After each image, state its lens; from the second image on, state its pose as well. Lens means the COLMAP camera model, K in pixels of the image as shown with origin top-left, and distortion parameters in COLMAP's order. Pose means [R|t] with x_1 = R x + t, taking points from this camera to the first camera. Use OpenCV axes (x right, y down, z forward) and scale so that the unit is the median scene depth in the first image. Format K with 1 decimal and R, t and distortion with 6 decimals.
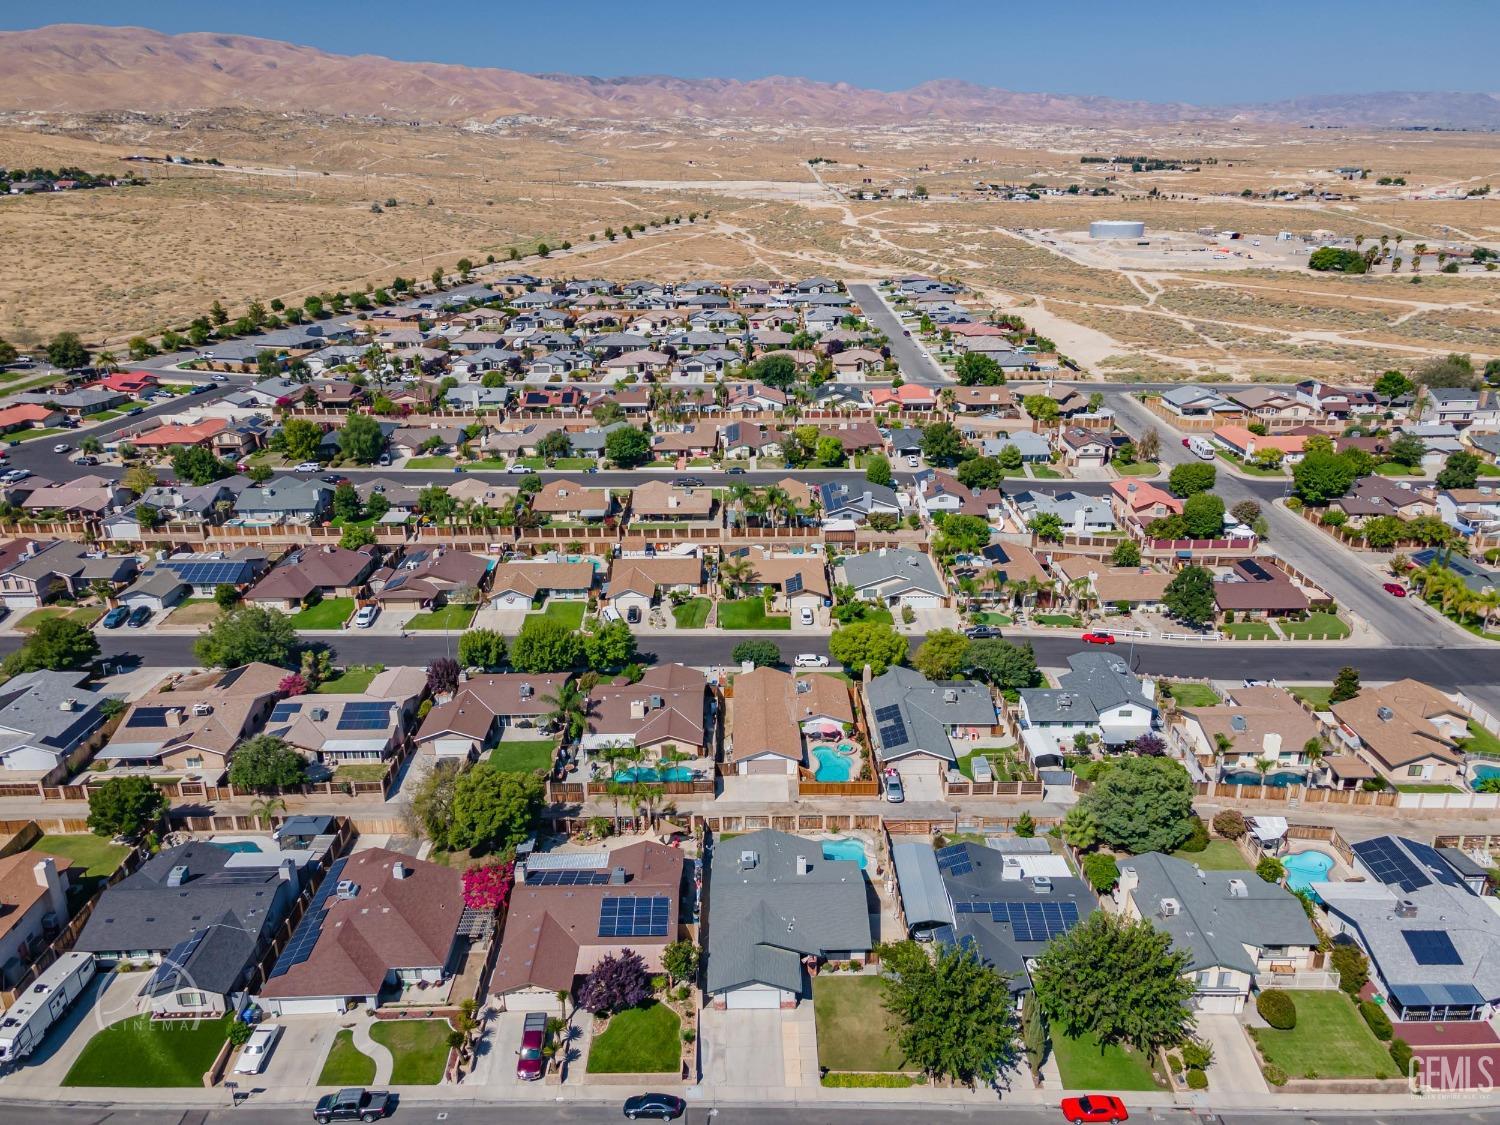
lens RADIAL K [[1057.8, 0, 750.0], [0, 1057.8, 562.5], [0, 0, 1]] dist [0.071714, -0.058943]
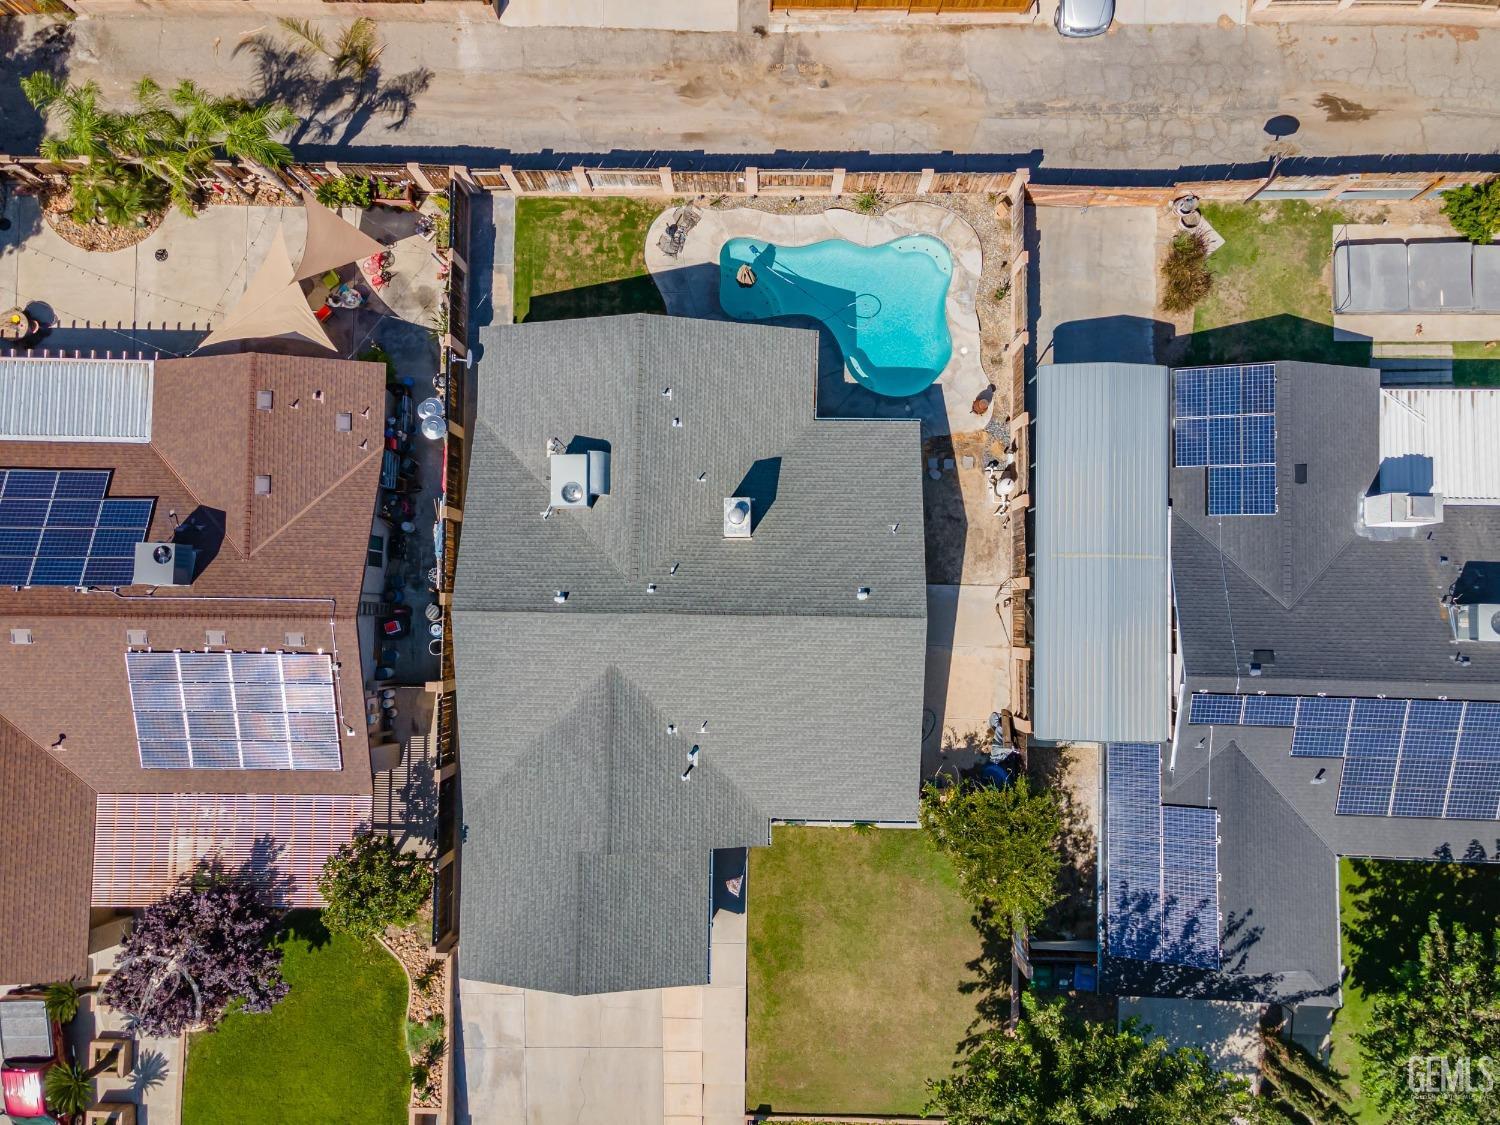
lens RADIAL K [[1071.1, 0, 750.0], [0, 1071.1, 562.5], [0, 0, 1]] dist [0.037463, -0.001056]
pose [[0.999739, 0.019517, -0.011883, 0.062895], [0.002893, 0.407710, 0.913107, -0.001341], [0.022666, -0.912903, 0.407547, 0.963751]]
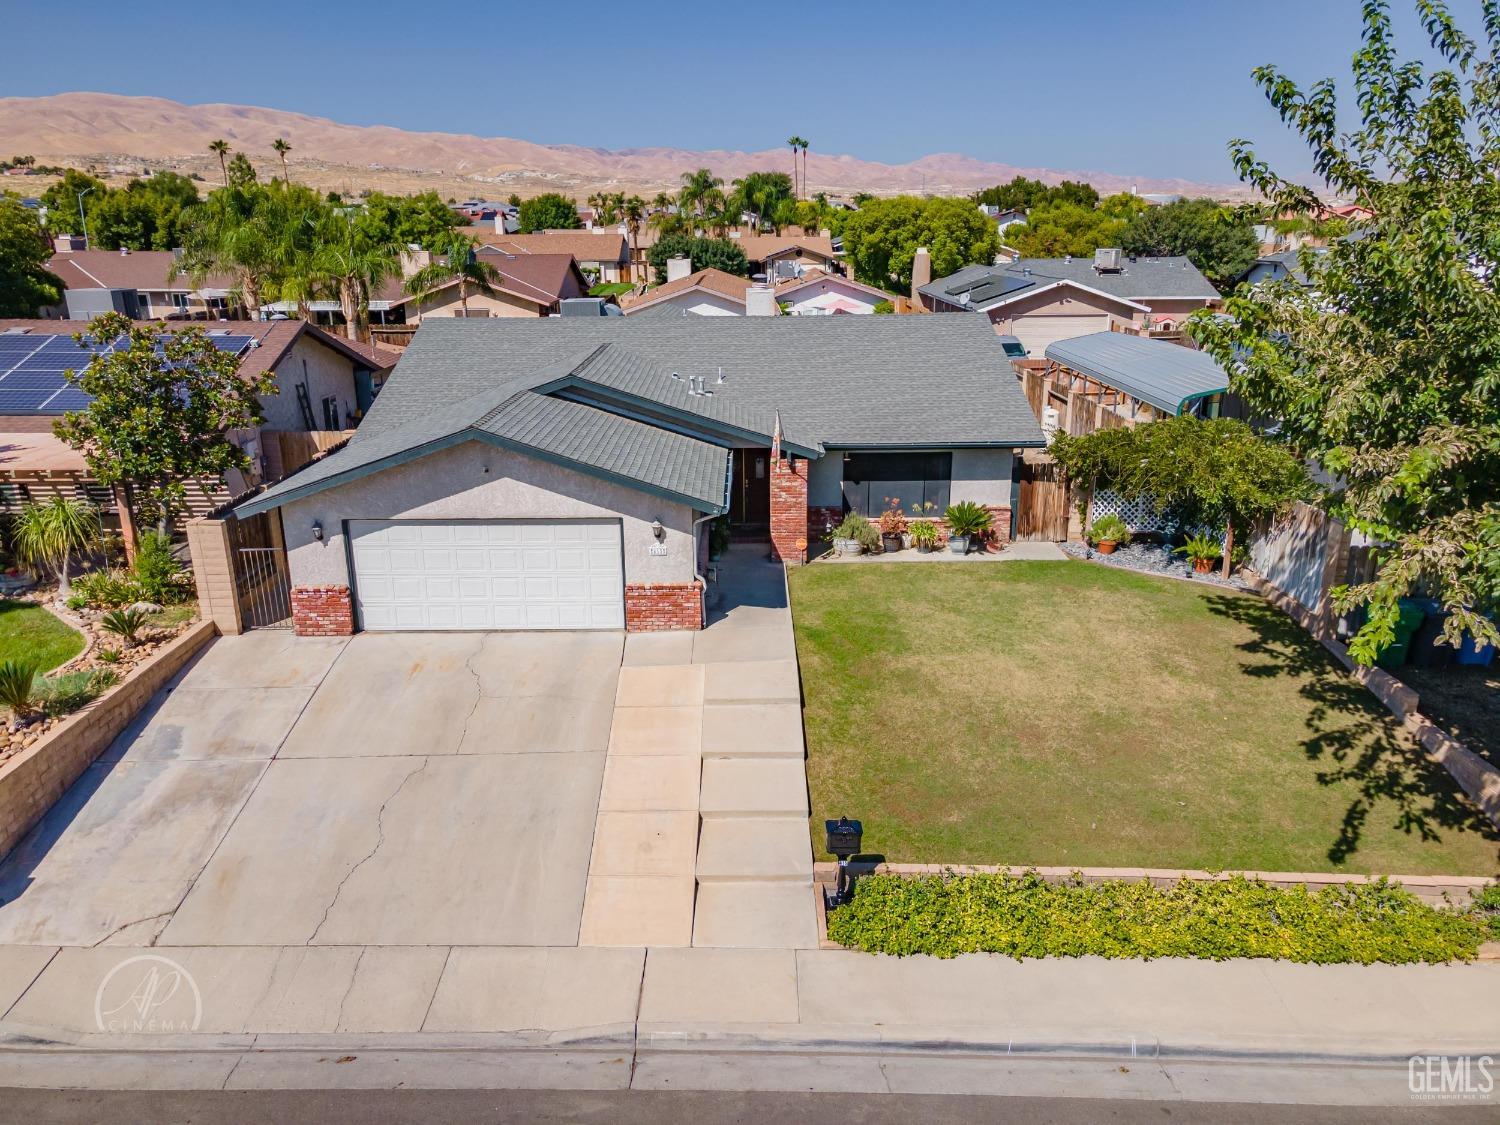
lens RADIAL K [[1071.1, 0, 750.0], [0, 1071.1, 562.5], [0, 0, 1]] dist [0.037463, -0.001056]
pose [[0.999979, 0.006154, -0.002171, 0.051869], [-0.006272, 0.998242, -0.058931, 0.414917], [0.001805, 0.058943, 0.998260, 0.795257]]
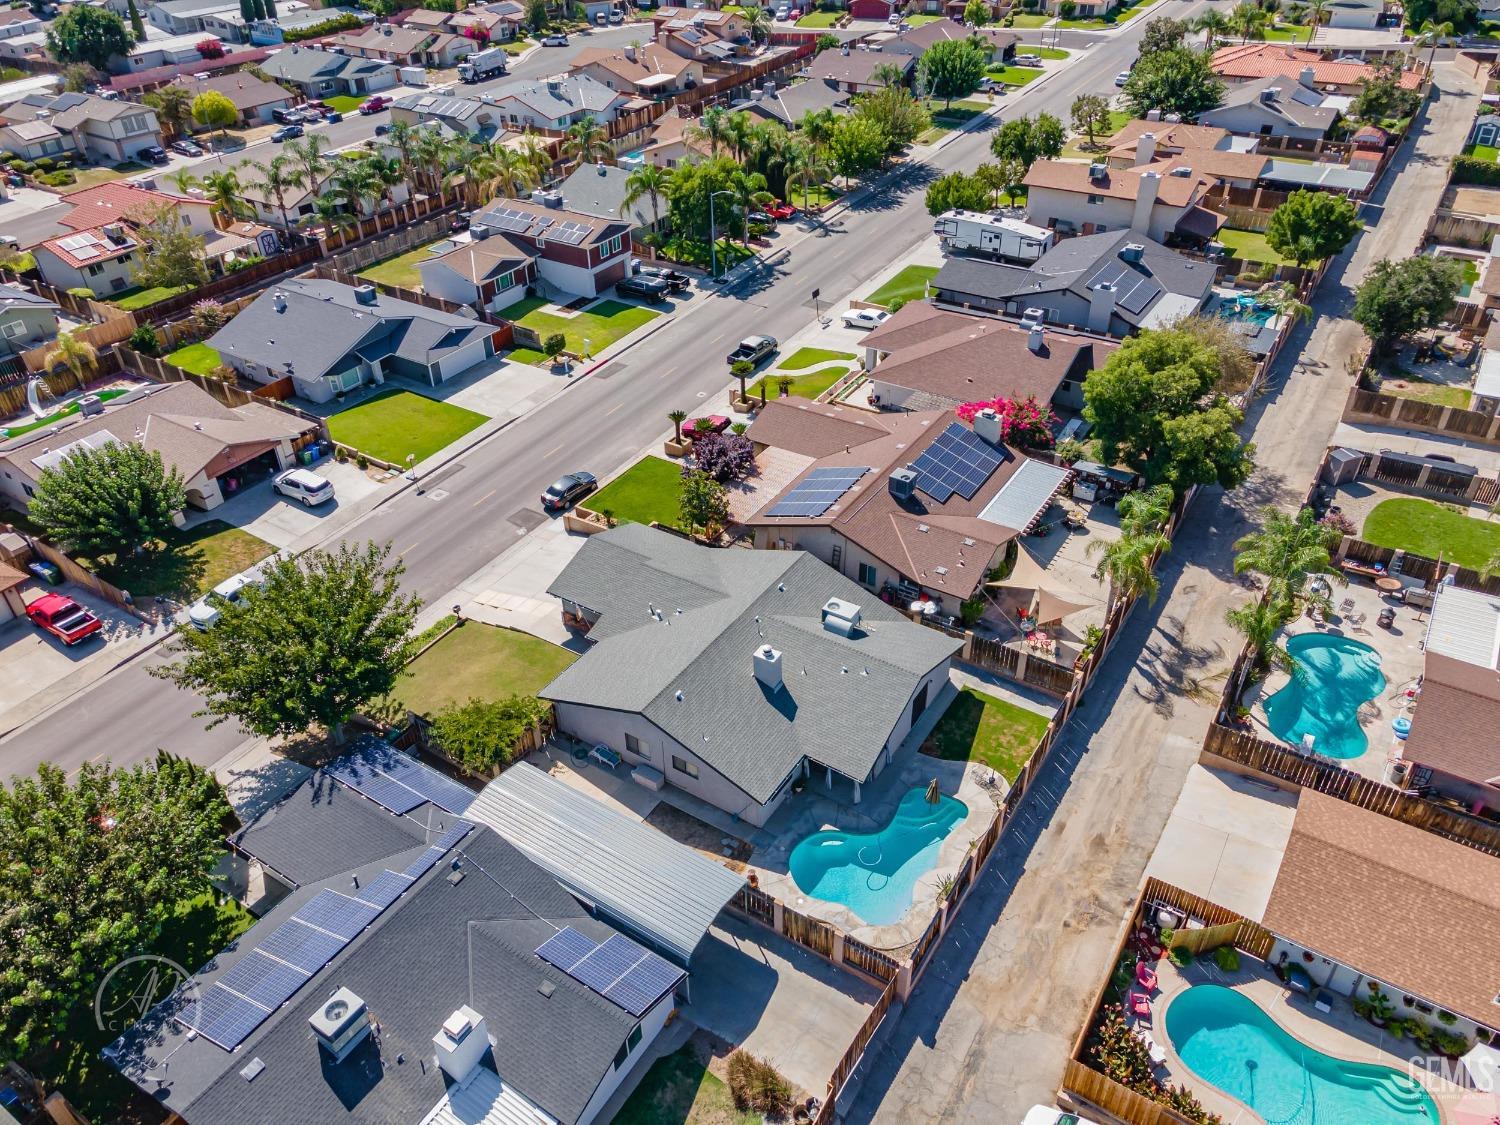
lens RADIAL K [[1071.1, 0, 750.0], [0, 1071.1, 562.5], [0, 0, 1]] dist [0.037463, -0.001056]
pose [[-0.543883, 0.508570, -0.667493, 0.386558], [-0.274801, 0.643630, 0.714300, -0.097078], [0.792890, 0.571924, -0.210304, 1.194948]]
